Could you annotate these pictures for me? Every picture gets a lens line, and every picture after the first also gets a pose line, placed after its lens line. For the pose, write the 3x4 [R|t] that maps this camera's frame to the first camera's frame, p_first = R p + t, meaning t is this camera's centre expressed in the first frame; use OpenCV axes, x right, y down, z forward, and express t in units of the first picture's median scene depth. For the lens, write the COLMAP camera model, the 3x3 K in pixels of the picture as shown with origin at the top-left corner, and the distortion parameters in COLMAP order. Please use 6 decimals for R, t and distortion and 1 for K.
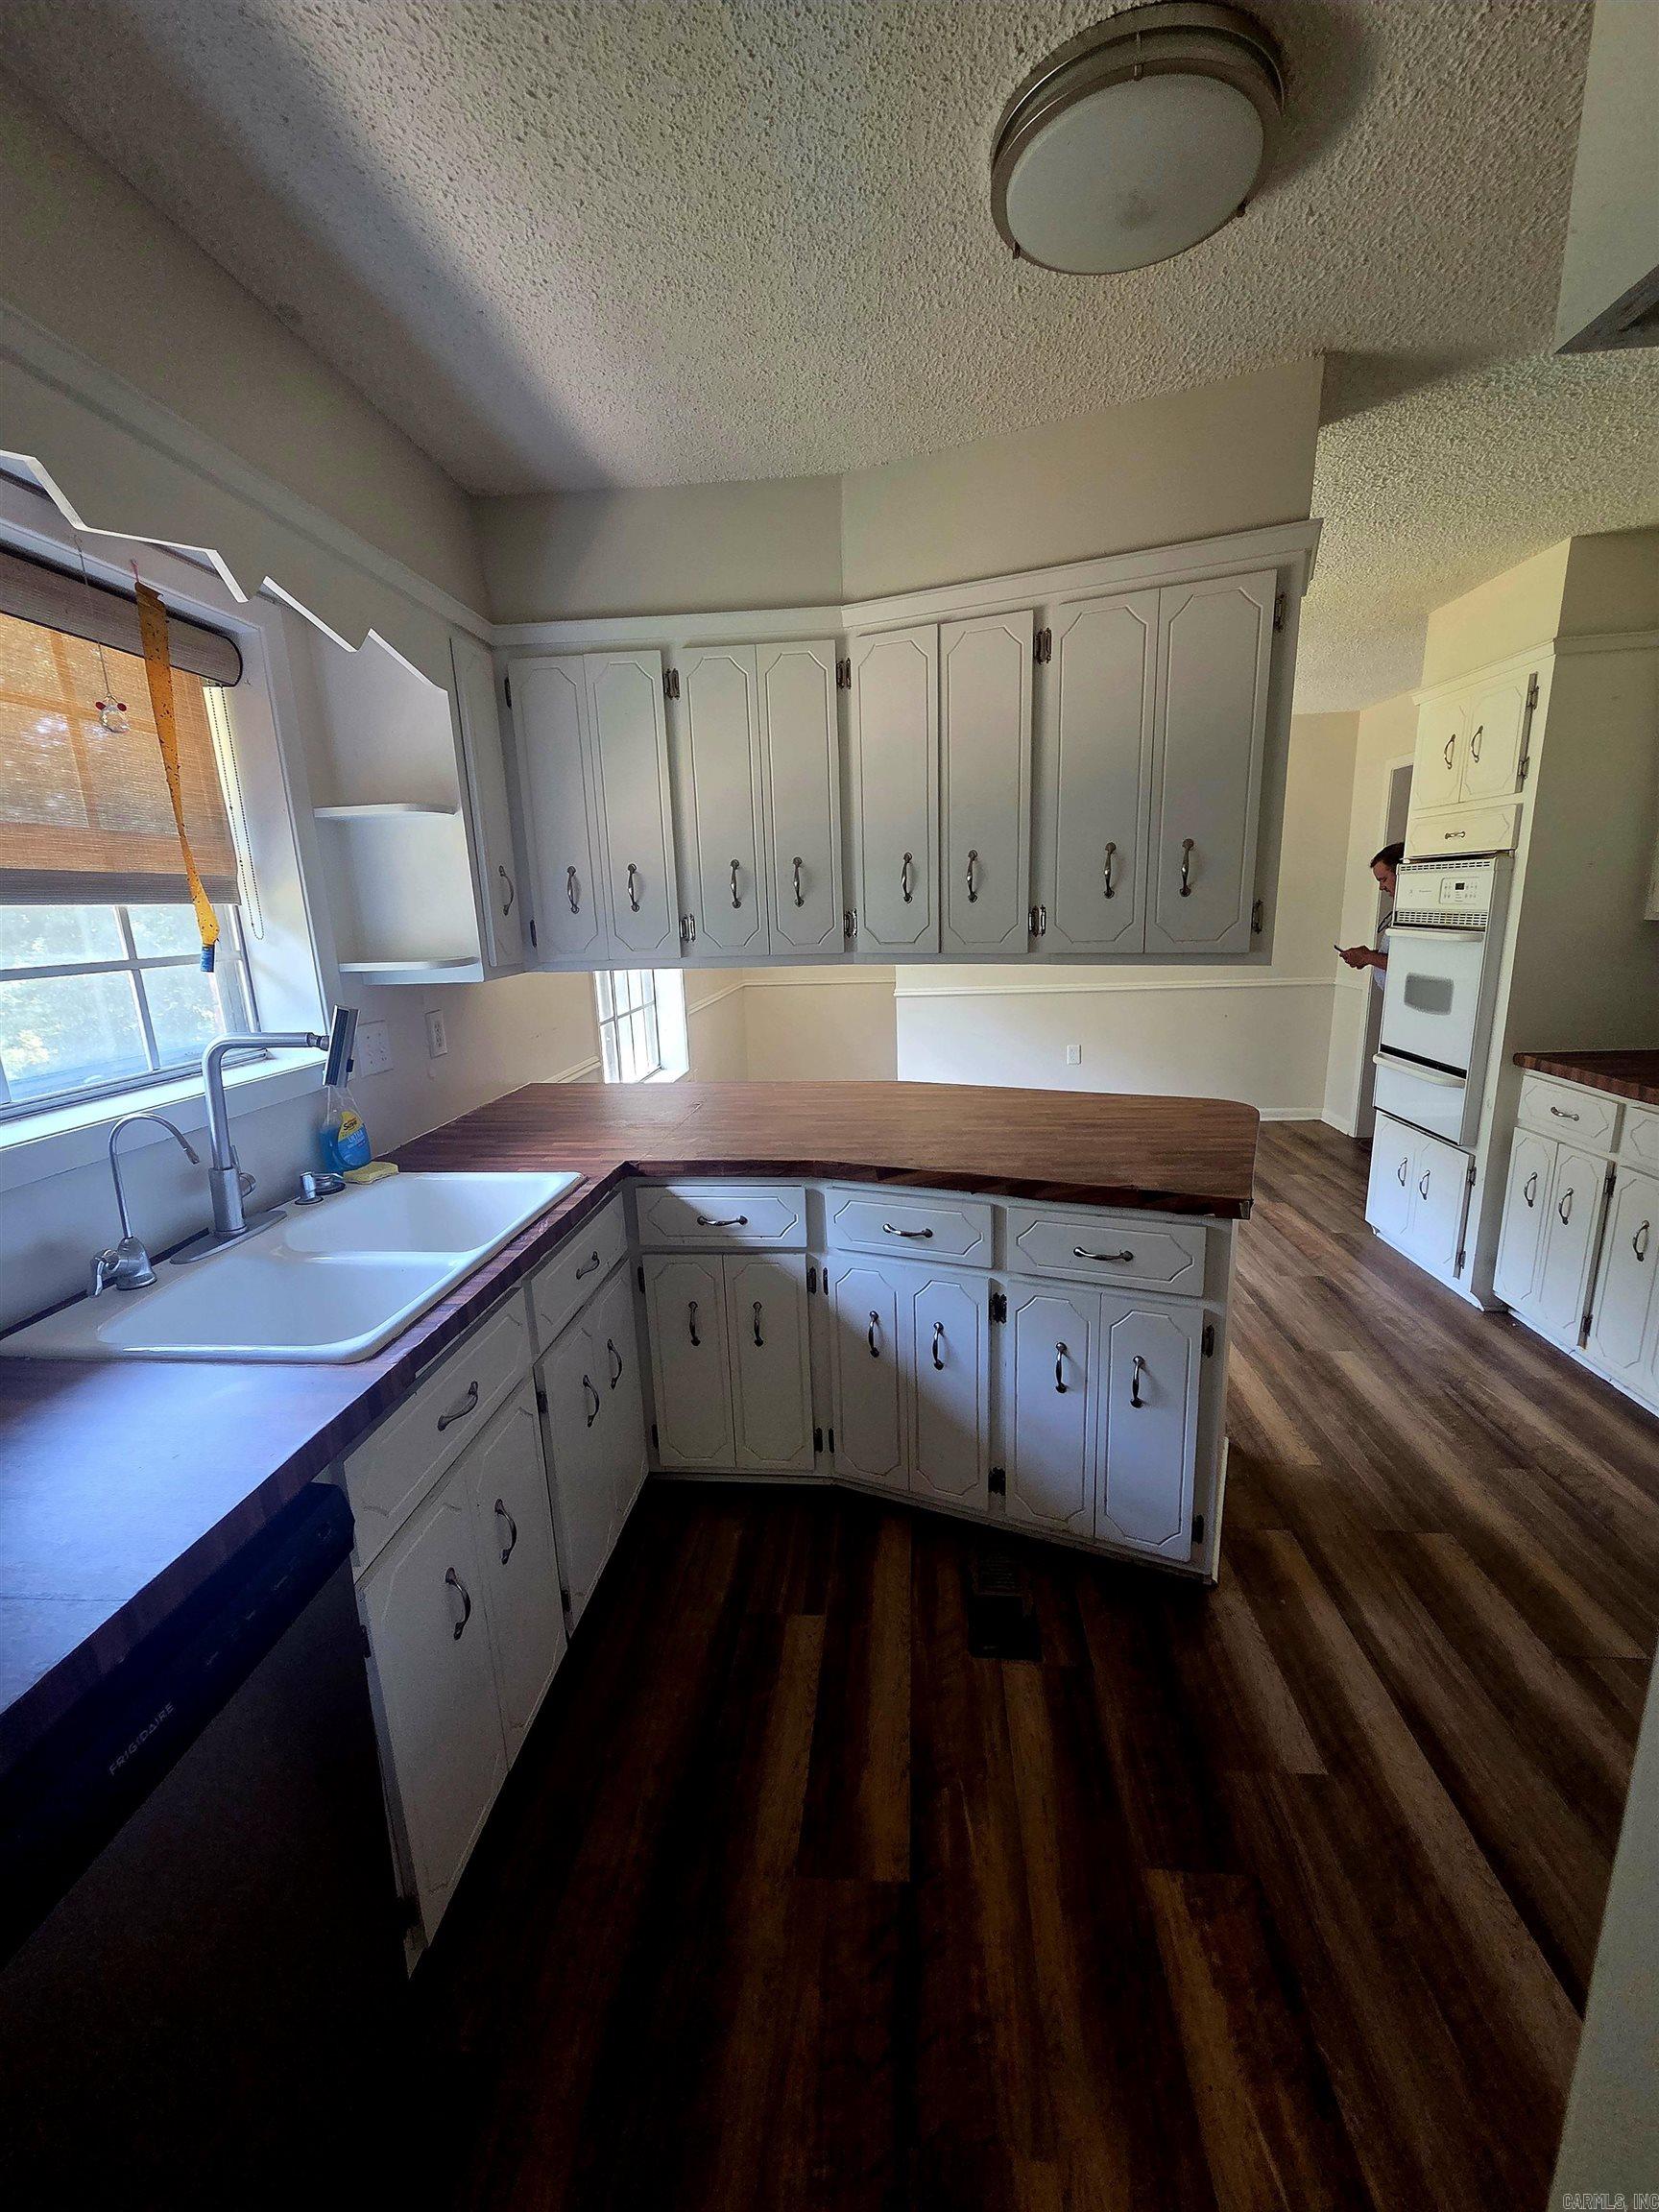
lens RADIAL K [[907.2, 0, 829.1], [0, 907.2, 1111.2], [0, 0, 1]] dist [0.004233, -0.000345]
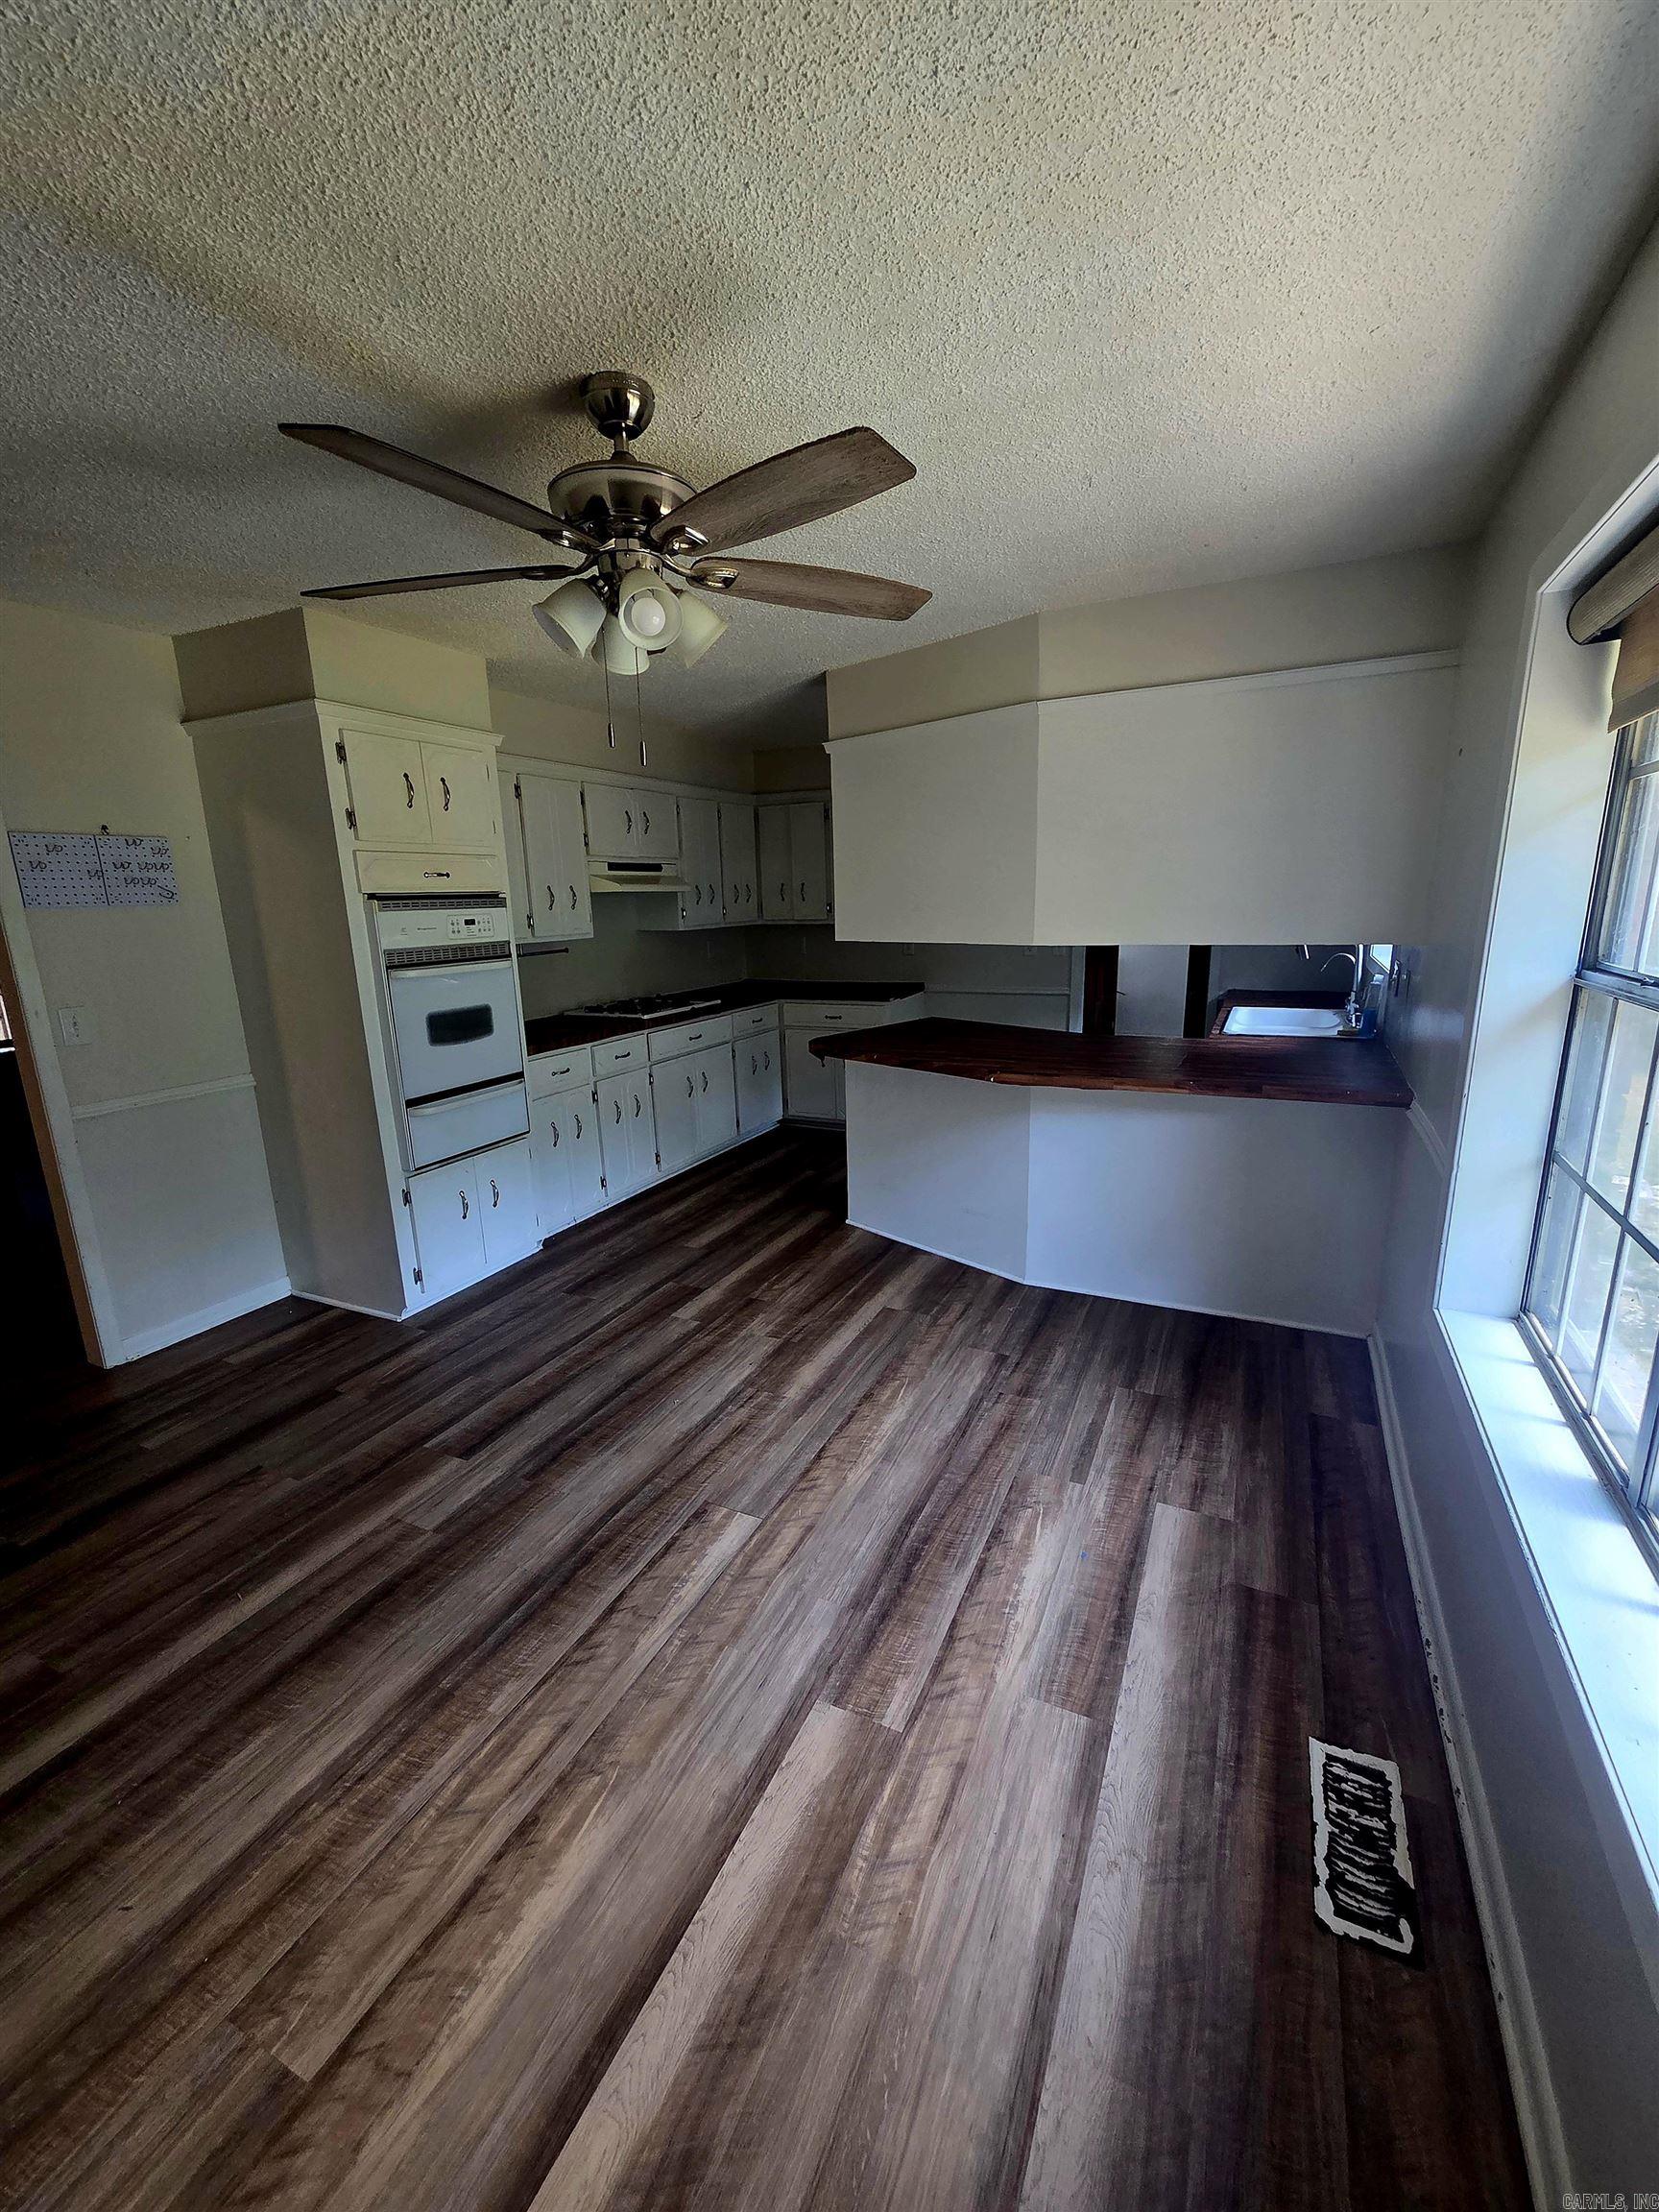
lens RADIAL K [[907.2, 0, 829.7], [0, 907.2, 1107.6], [0, 0, 1]] dist [0.004233, -0.000345]
pose [[-0.935786, -0.022448, 0.351852, -0.115849], [0.135780, 0.898048, 0.418417, -0.474521], [-0.325373, 0.439324, -0.837333, 1.995854]]
